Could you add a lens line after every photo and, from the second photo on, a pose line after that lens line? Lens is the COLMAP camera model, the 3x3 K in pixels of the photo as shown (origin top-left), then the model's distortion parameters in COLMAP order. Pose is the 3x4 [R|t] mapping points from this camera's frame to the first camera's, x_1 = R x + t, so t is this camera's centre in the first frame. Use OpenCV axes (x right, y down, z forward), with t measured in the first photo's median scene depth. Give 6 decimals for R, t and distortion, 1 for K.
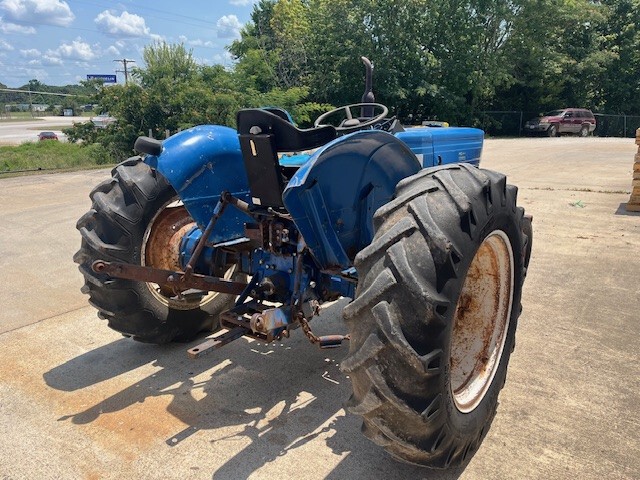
lens RADIAL K [[485.5, 0, 326.5], [0, 485.5, 242.6], [0, 0, 1]] dist [0.077422, -0.105787]
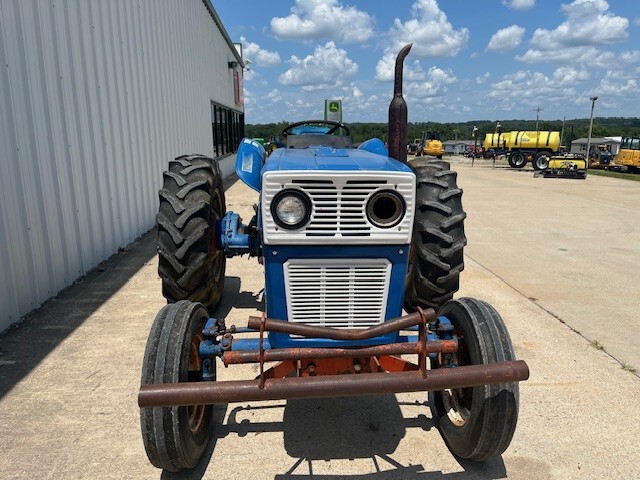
lens RADIAL K [[485.5, 0, 326.5], [0, 485.5, 242.6], [0, 0, 1]] dist [0.077422, -0.105787]
pose [[-0.763572, 0.139516, -0.630471, 0.908688], [-0.173398, 0.896216, 0.408327, -0.582730], [0.622006, 0.421109, -0.660134, 2.204289]]
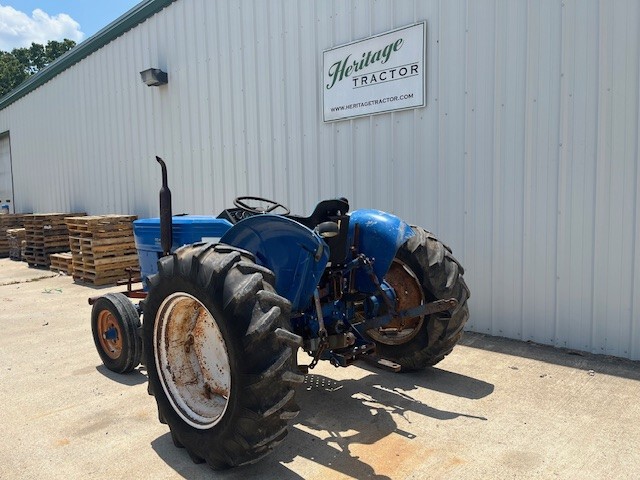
lens RADIAL K [[485.5, 0, 326.5], [0, 485.5, 242.6], [0, 0, 1]] dist [0.077422, -0.105787]
pose [[0.110169, -0.095016, 0.989361, -1.478845], [0.285929, 0.956370, 0.060009, -0.228196], [-0.951897, 0.276276, 0.132530, 0.822946]]
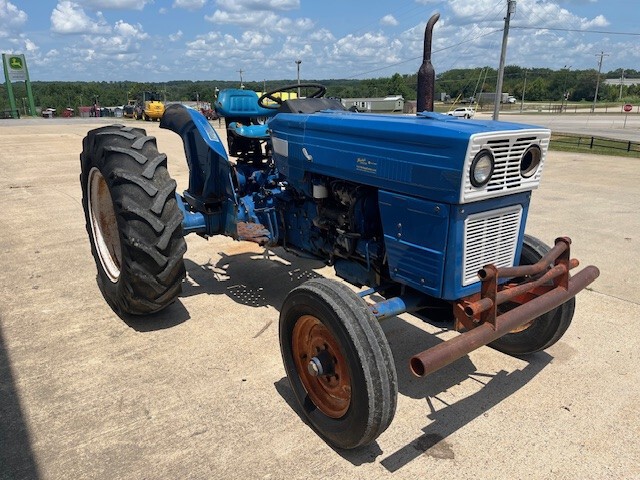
lens RADIAL K [[485.5, 0, 326.5], [0, 485.5, 242.6], [0, 0, 1]] dist [0.077422, -0.105787]
pose [[-0.293831, 0.280642, -0.913730, 1.308170], [-0.247413, 0.901020, 0.356300, -0.439816], [0.923282, 0.330761, -0.195314, 1.653387]]
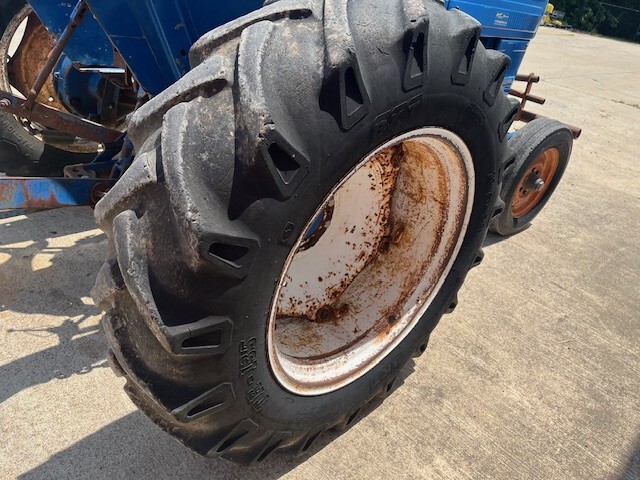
lens RADIAL K [[485.5, 0, 326.5], [0, 485.5, 242.6], [0, 0, 1]] dist [0.077422, -0.105787]
pose [[0.970233, 0.230772, -0.073428, 0.241360], [-0.204373, 0.942913, 0.262957, -0.018263], [0.129919, -0.240123, 0.962009, 0.337887]]
